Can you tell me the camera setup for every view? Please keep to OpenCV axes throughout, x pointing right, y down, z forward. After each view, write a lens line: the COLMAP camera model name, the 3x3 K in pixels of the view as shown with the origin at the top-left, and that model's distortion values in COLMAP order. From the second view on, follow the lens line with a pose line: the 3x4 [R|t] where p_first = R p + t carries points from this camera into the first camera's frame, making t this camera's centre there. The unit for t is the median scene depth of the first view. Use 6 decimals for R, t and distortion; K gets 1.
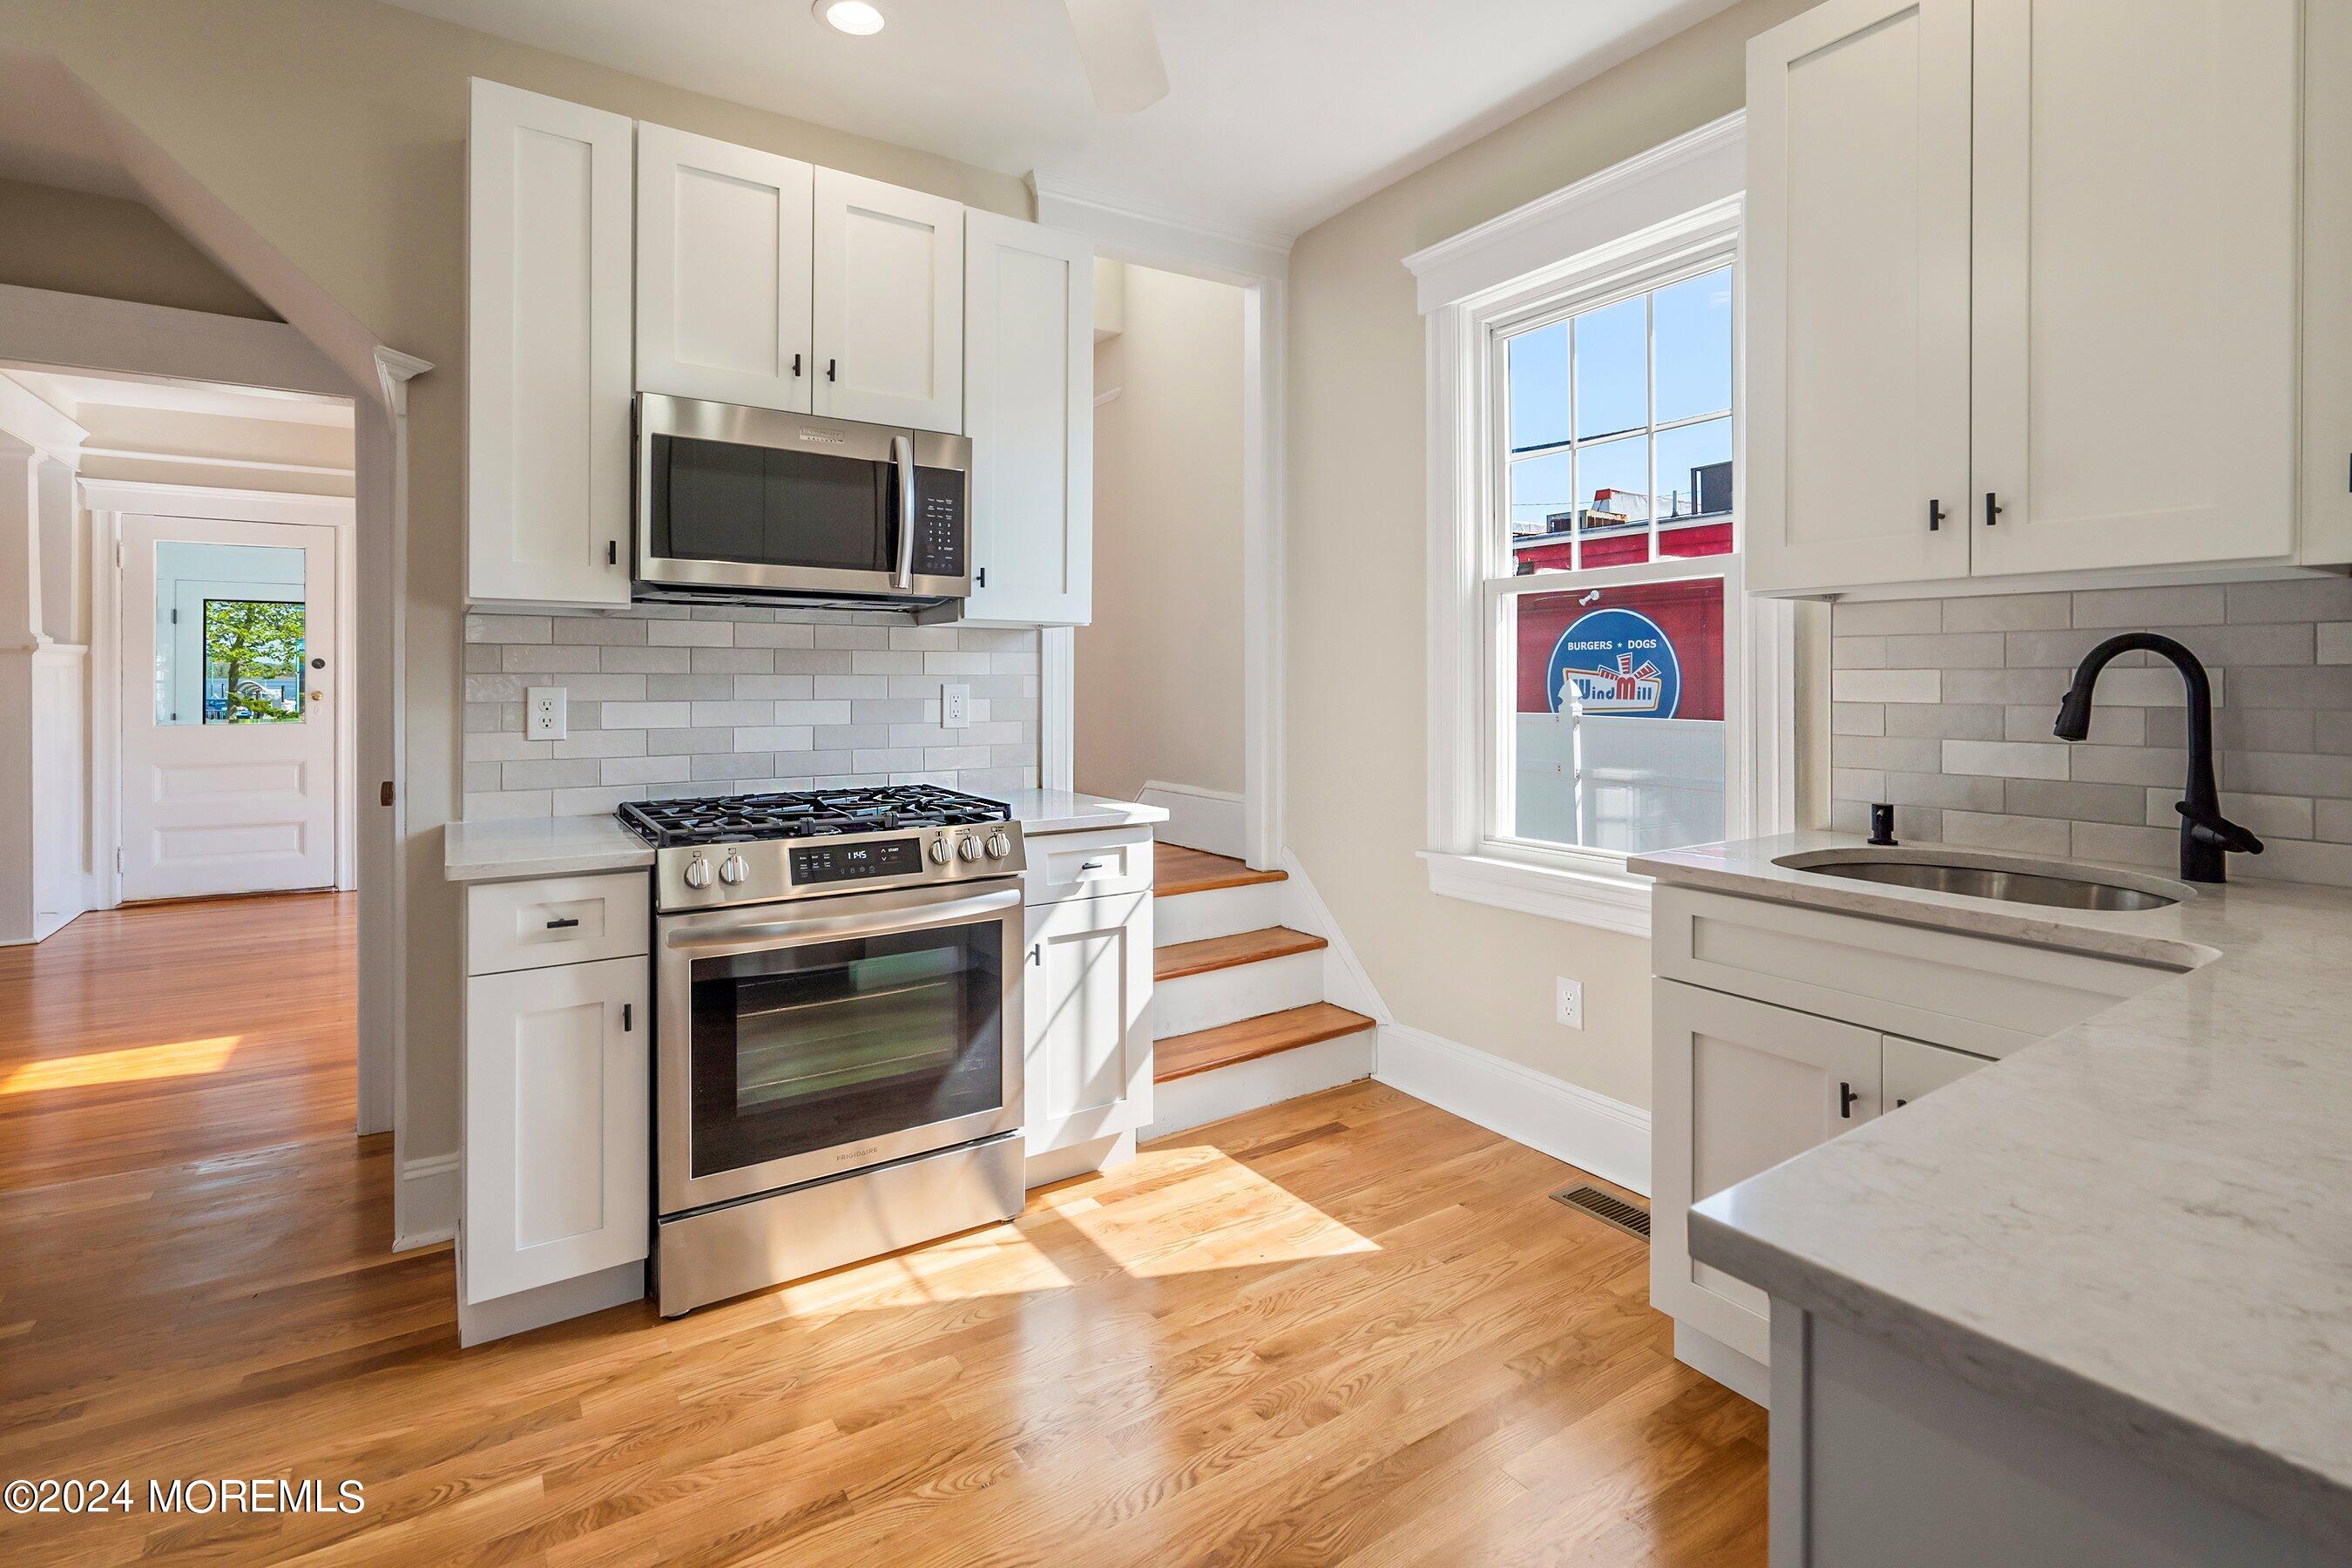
lens RADIAL K [[1101.5, 0, 1174.4], [0, 1101.5, 678.9], [0, 0, 1]] dist [-0.007119, 0.001652]
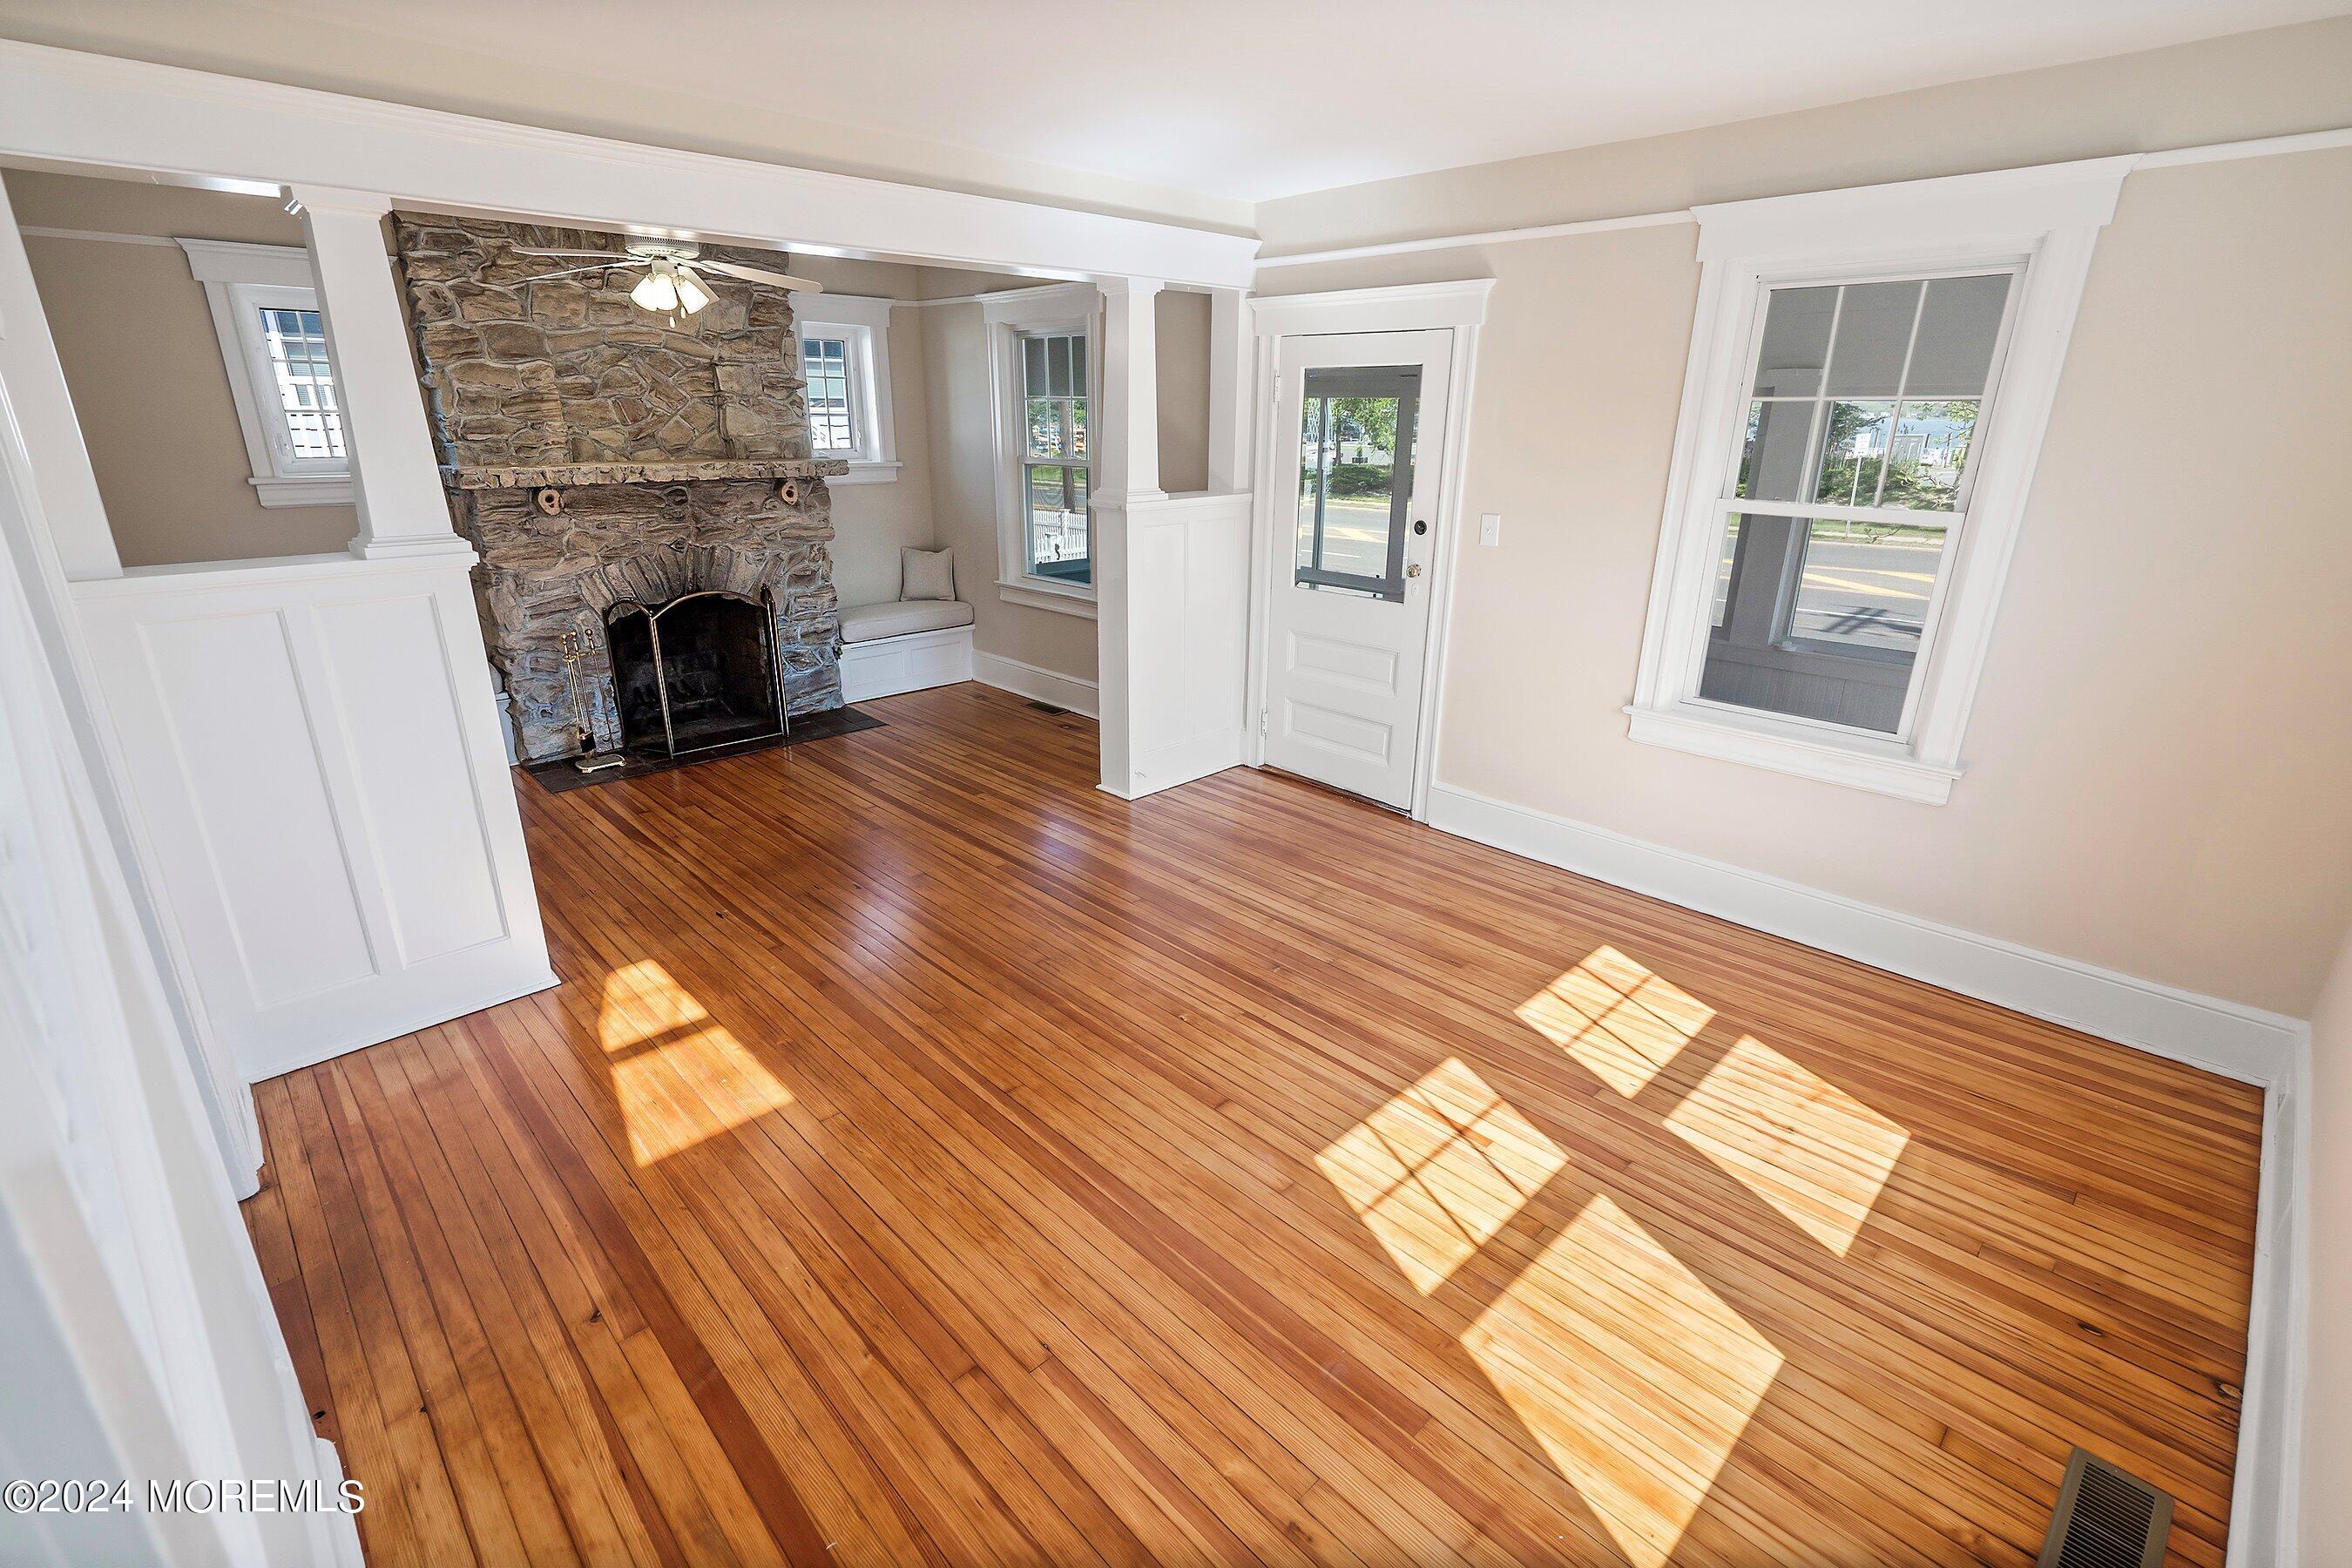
lens RADIAL K [[1070.0, 0, 1187.0], [0, 1070.0, 774.3], [0, 0, 1]] dist [-0.004350, 0.000407]
pose [[0.201685, 0.320472, -0.925538, -0.198779], [-0.016848, 0.945952, 0.323869, -0.230371], [0.979305, -0.049727, 0.196184, 1.772034]]
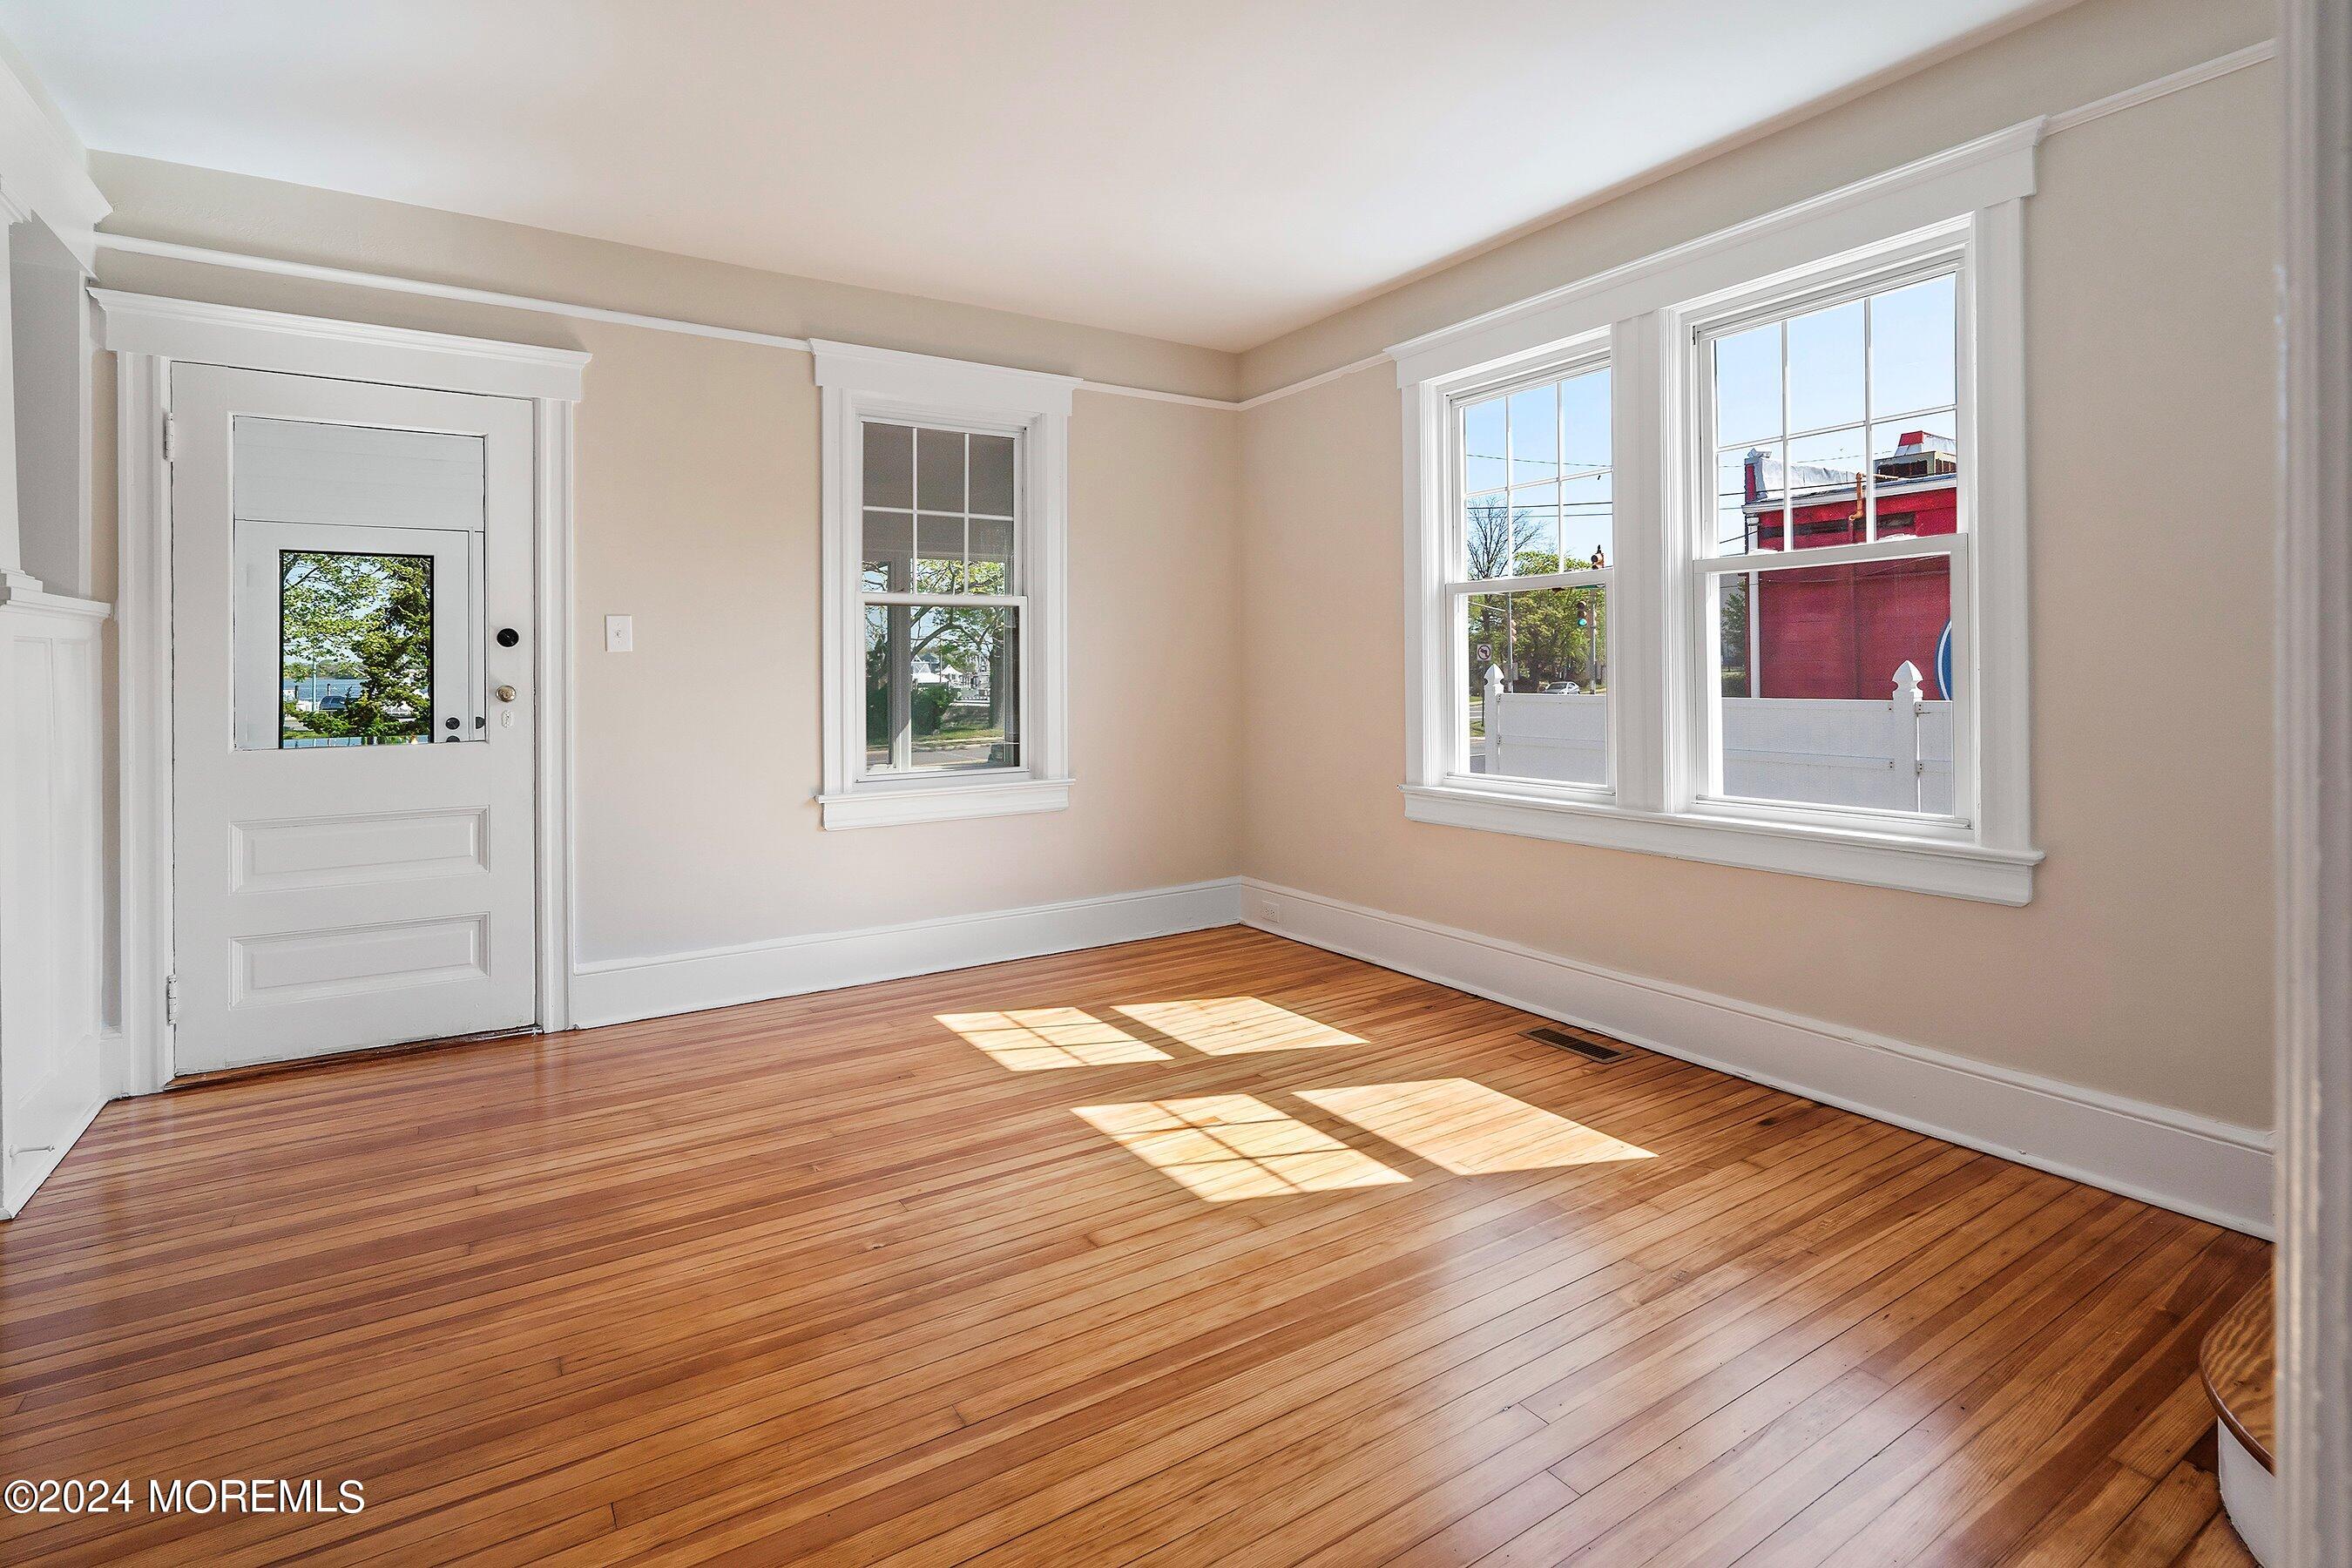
lens RADIAL K [[1101.5, 0, 1181.3], [0, 1101.5, 673.8], [0, 0, 1]] dist [-0.007119, 0.001652]
pose [[0.999983, -0.005875, -0.000151, -1.094901], [0.005875, 0.999981, -0.002043, 0.020054], [0.000163, 0.002042, 0.999998, 1.085921]]
